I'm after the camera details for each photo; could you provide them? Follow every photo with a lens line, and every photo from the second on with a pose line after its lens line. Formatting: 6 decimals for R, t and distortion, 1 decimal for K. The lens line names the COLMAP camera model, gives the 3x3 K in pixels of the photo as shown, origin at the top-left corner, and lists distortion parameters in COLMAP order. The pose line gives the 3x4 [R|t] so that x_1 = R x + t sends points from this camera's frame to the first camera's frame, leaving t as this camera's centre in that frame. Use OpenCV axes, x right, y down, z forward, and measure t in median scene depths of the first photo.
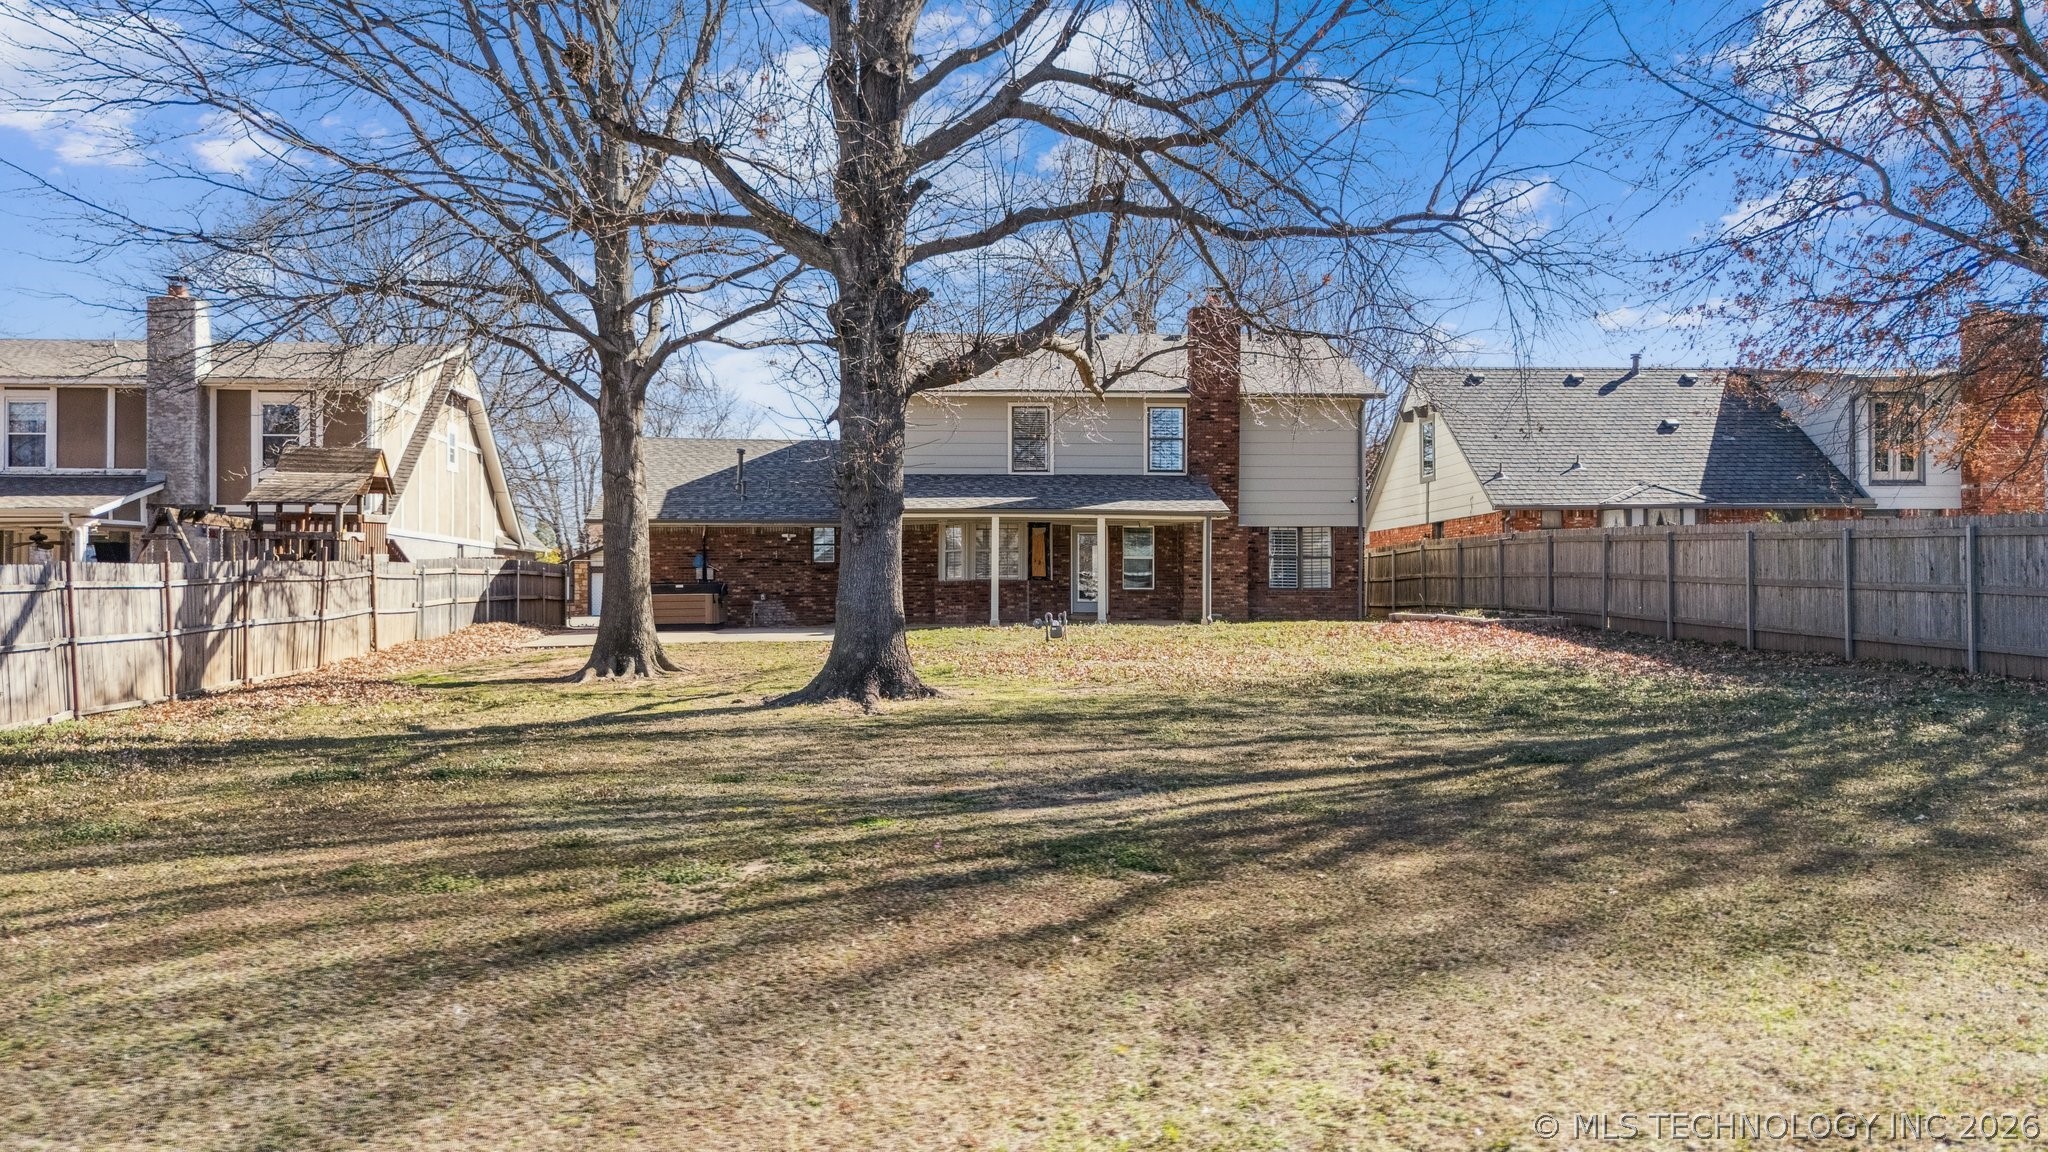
lens RADIAL K [[1494.0, 0, 1027.0], [0, 1494.0, 584.7], [0, 0, 1]] dist [0.038745, -0.024146]
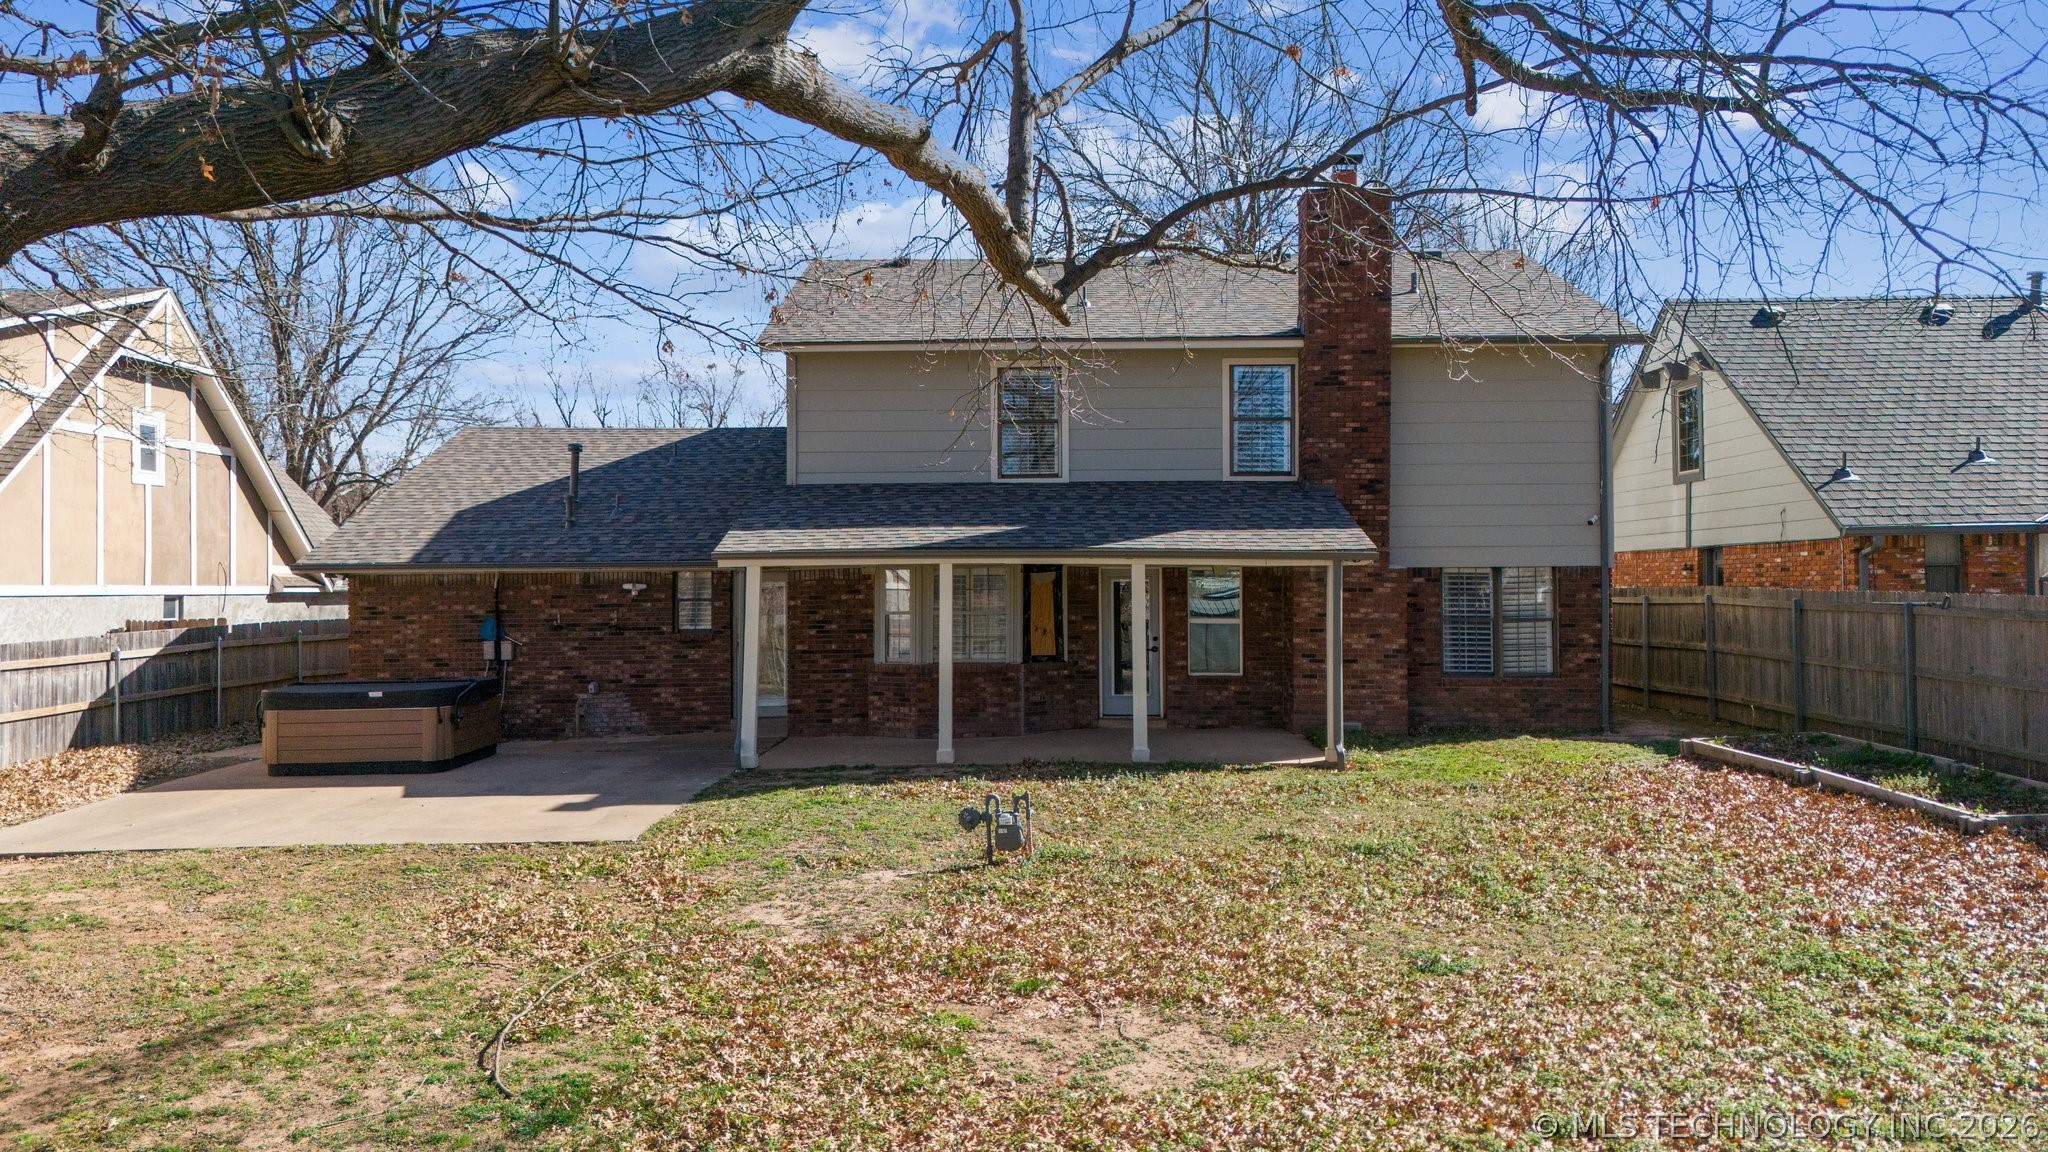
lens RADIAL K [[1494.0, 0, 1021.4], [0, 1494.0, 562.3], [0, 0, 1]] dist [0.038745, -0.024146]
pose [[0.996432, -0.005168, -0.084240, 0.048402], [0.004779, 0.999977, -0.004811, -0.039292], [0.084263, 0.004392, 0.996434, 0.410426]]
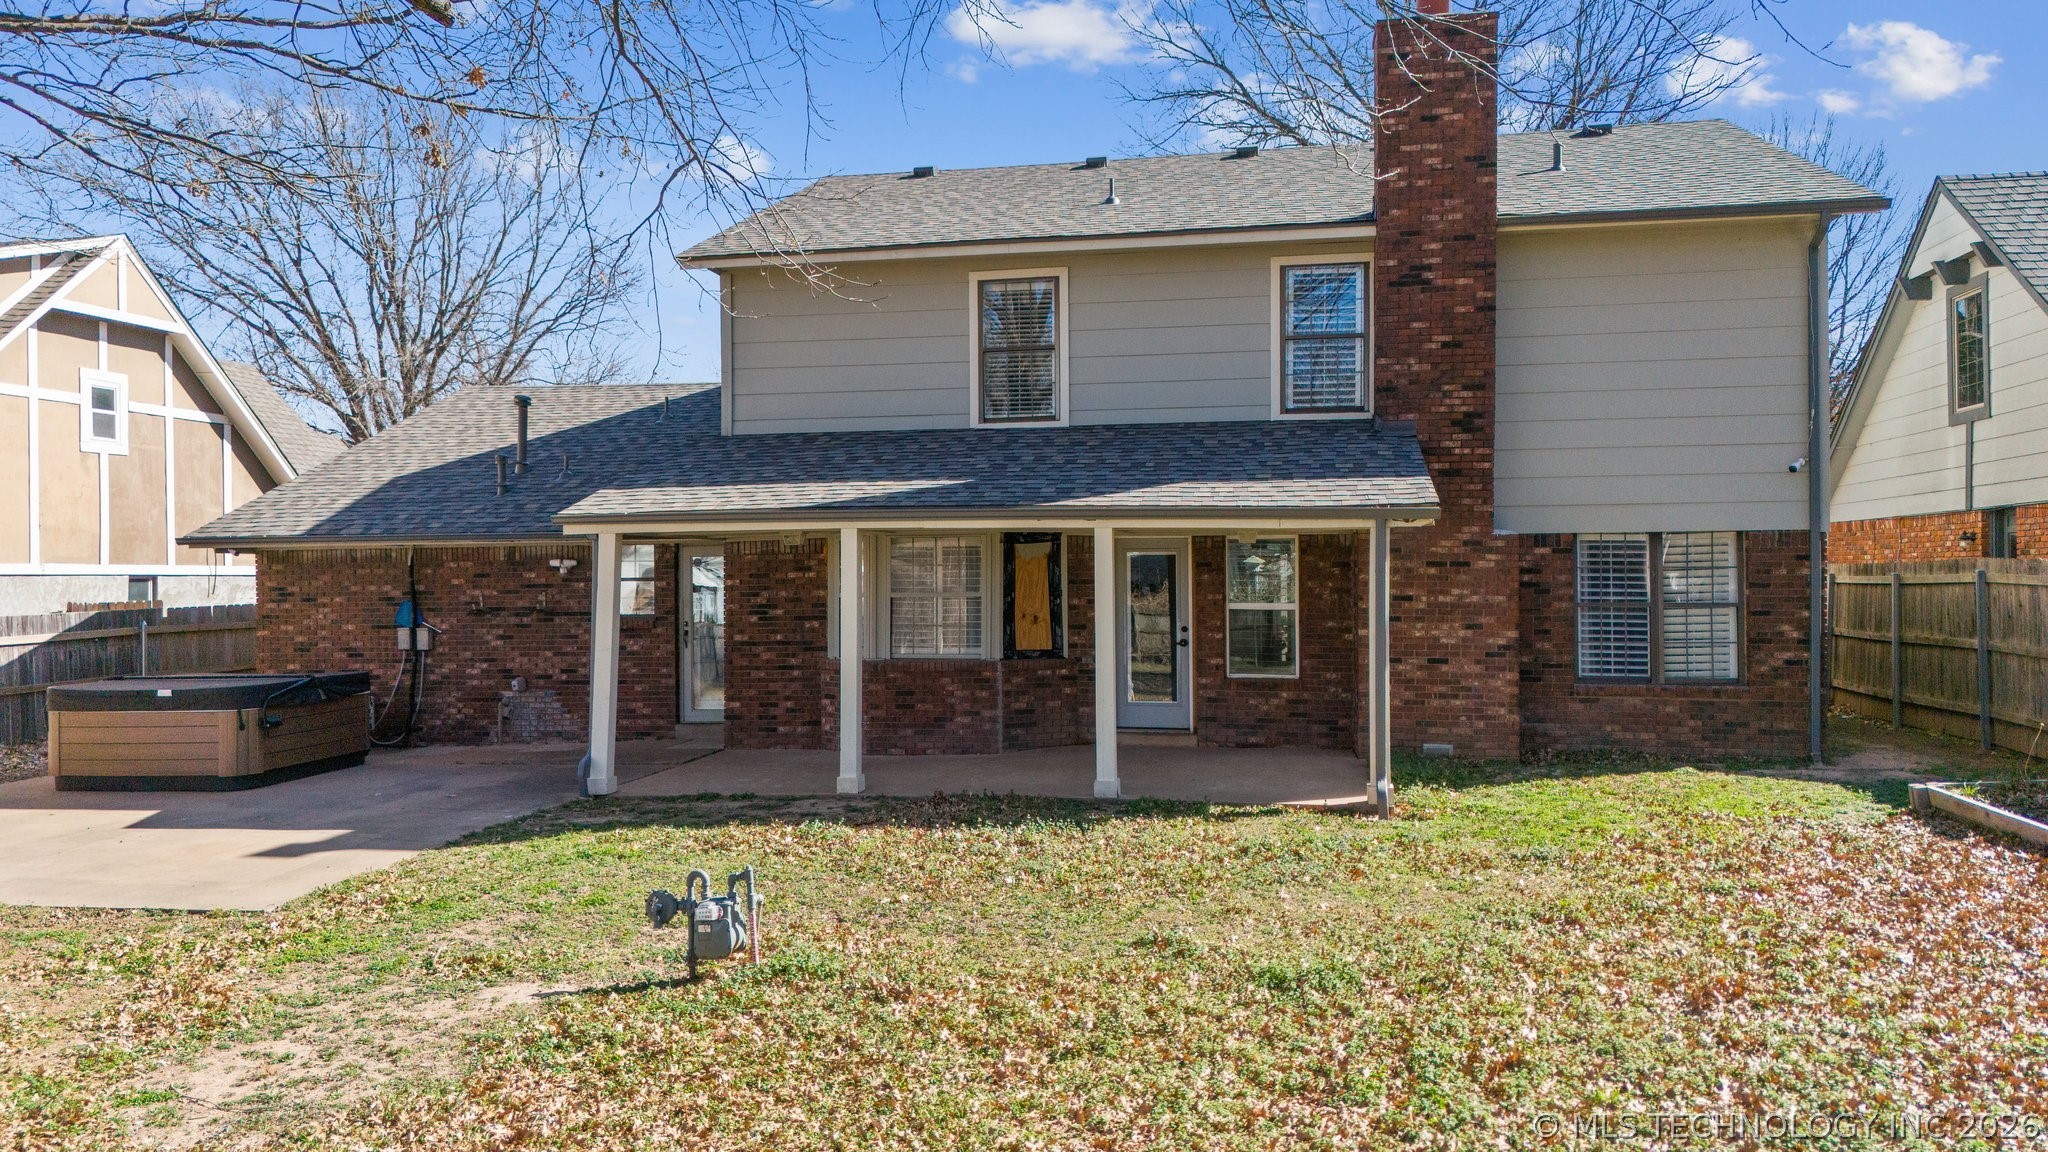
lens RADIAL K [[1494.0, 0, 1024.8], [0, 1494.0, 575.8], [0, 0, 1]] dist [0.038745, -0.024146]
pose [[0.967667, -0.004946, -0.252182, 0.118999], [0.008117, 0.999901, 0.011534, -0.033409], [0.252100, -0.013208, 0.967611, 0.554103]]
